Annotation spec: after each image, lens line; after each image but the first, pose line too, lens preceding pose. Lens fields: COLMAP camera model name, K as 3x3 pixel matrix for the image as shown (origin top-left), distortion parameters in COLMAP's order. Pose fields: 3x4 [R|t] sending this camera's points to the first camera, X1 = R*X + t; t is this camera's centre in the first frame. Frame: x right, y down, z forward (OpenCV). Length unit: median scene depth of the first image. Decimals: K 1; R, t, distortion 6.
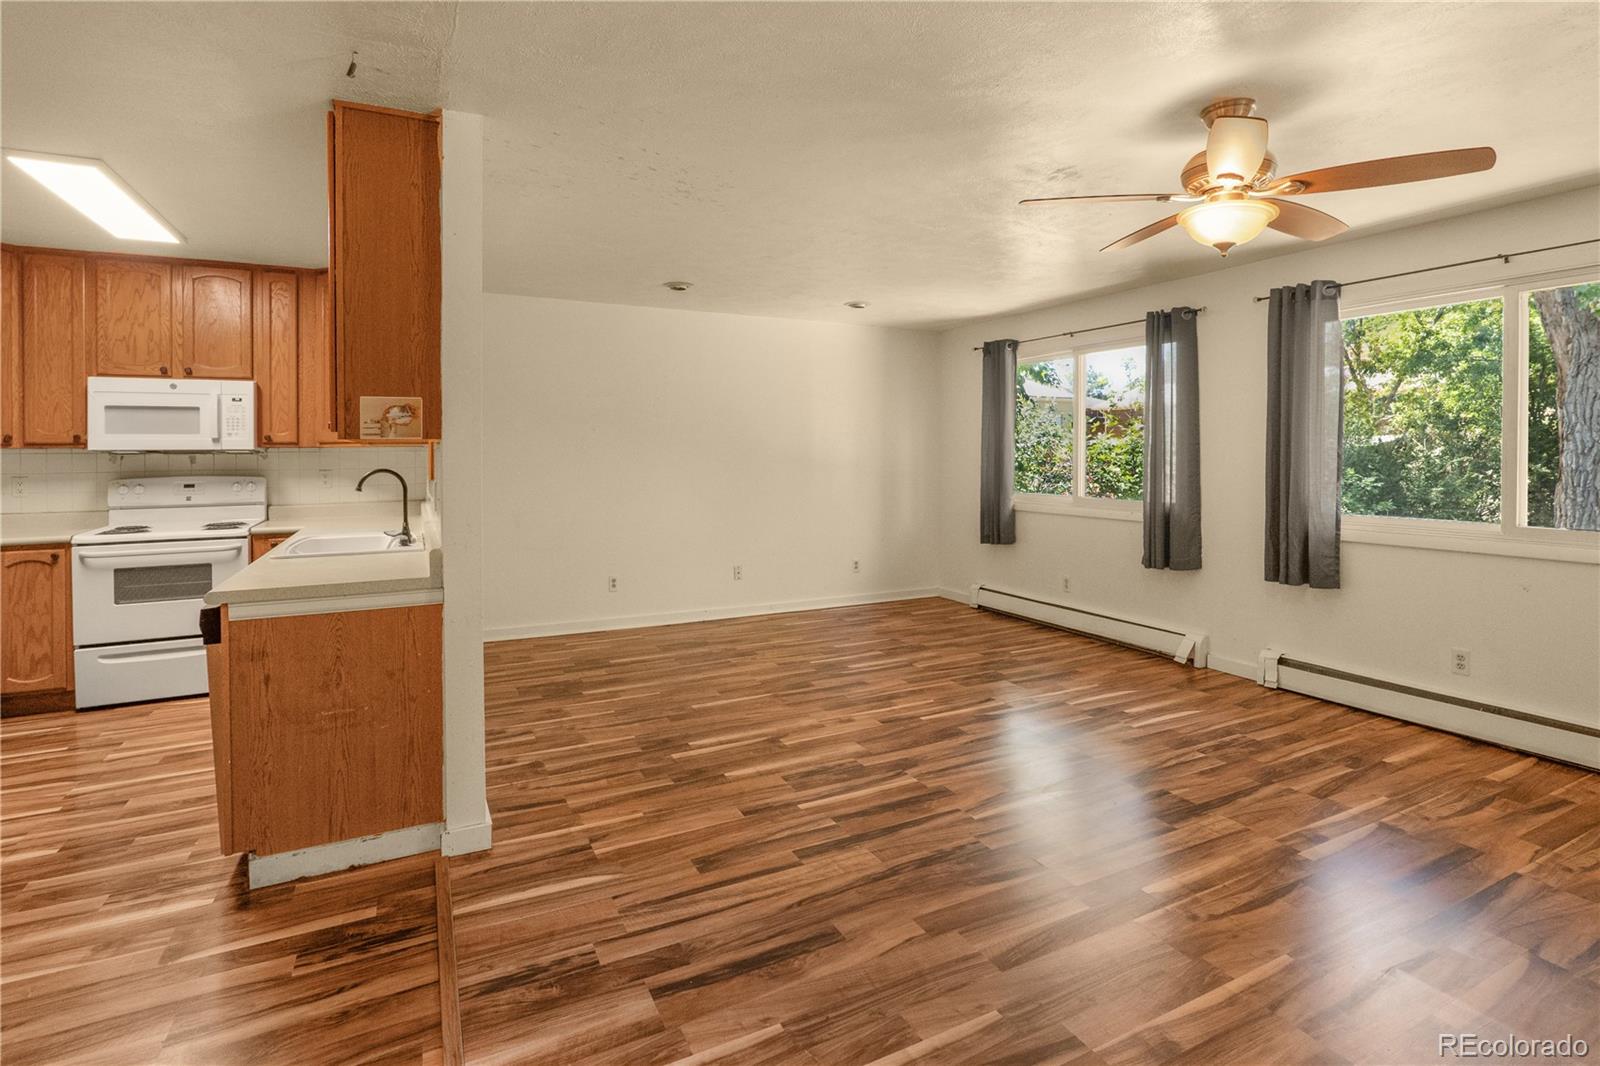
lens RADIAL K [[763.8, 0, 789.0], [0, 763.8, 454.1], [0, 0, 1]] dist [-0.016631, 0.002030]
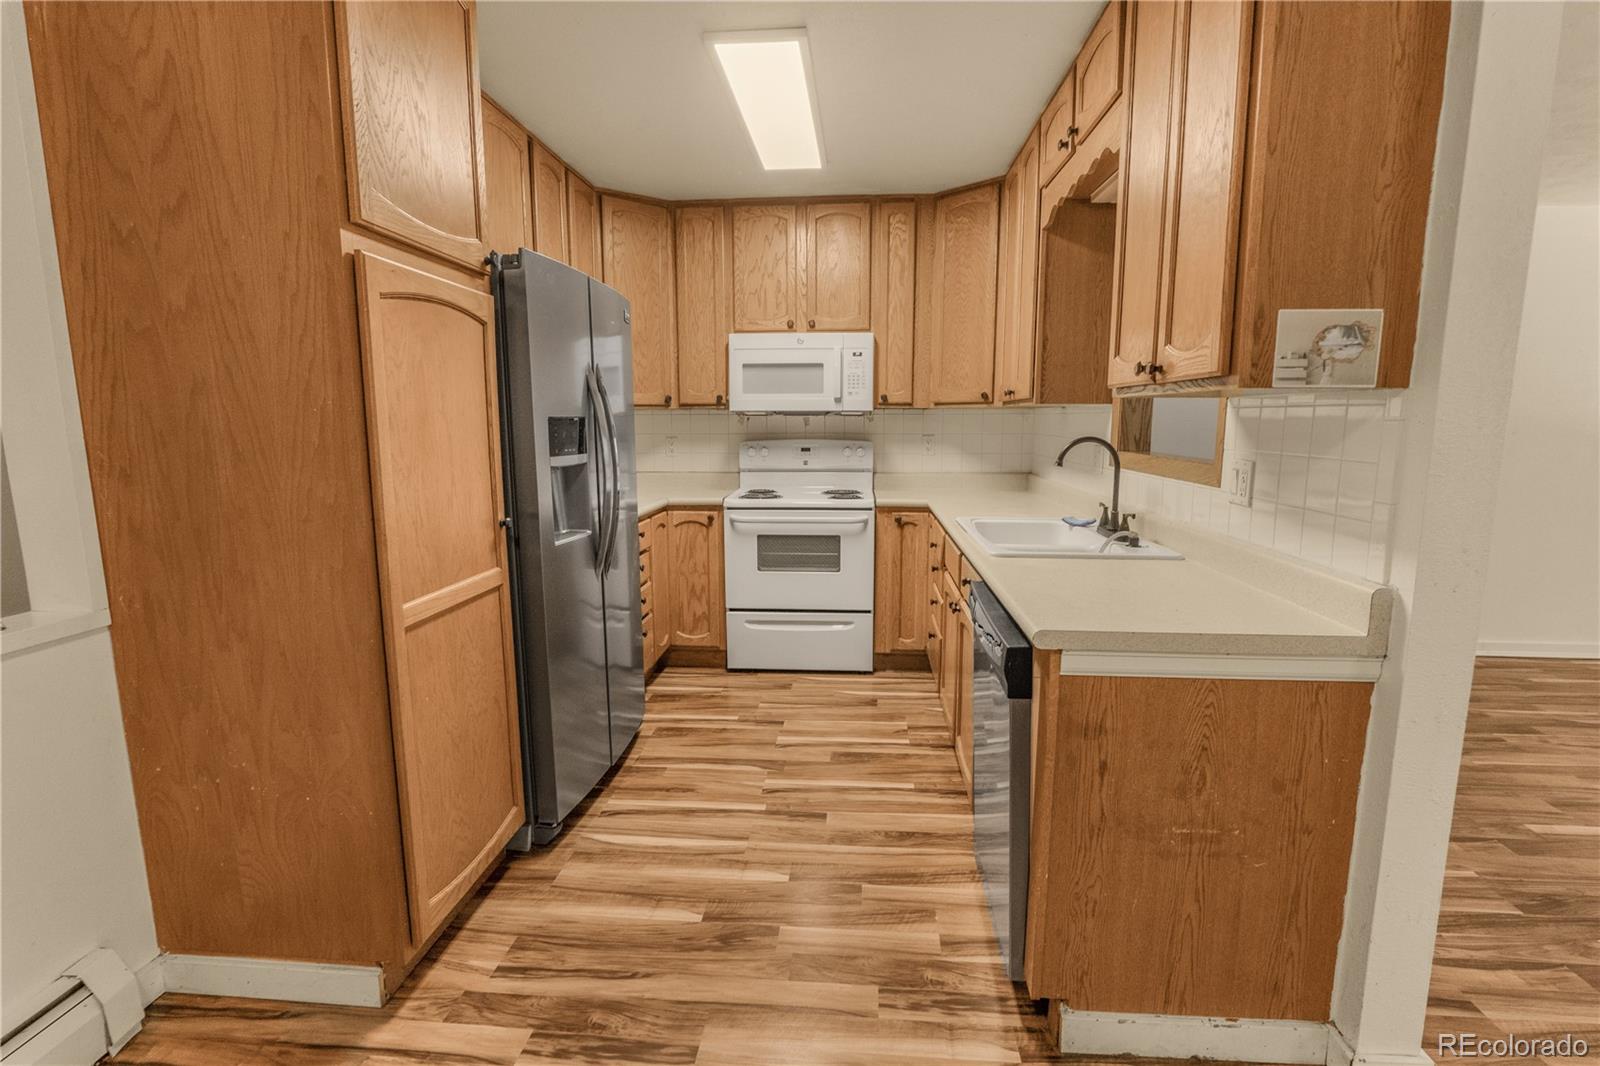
lens RADIAL K [[763.8, 0, 807.2], [0, 763.8, 533.0], [0, 0, 1]] dist [-0.016631, 0.002030]
pose [[0.857744, 0.082753, -0.507373, -0.328750], [-0.007478, 0.988863, 0.148643, 0.003444], [0.514023, -0.123704, 0.848810, 0.191965]]
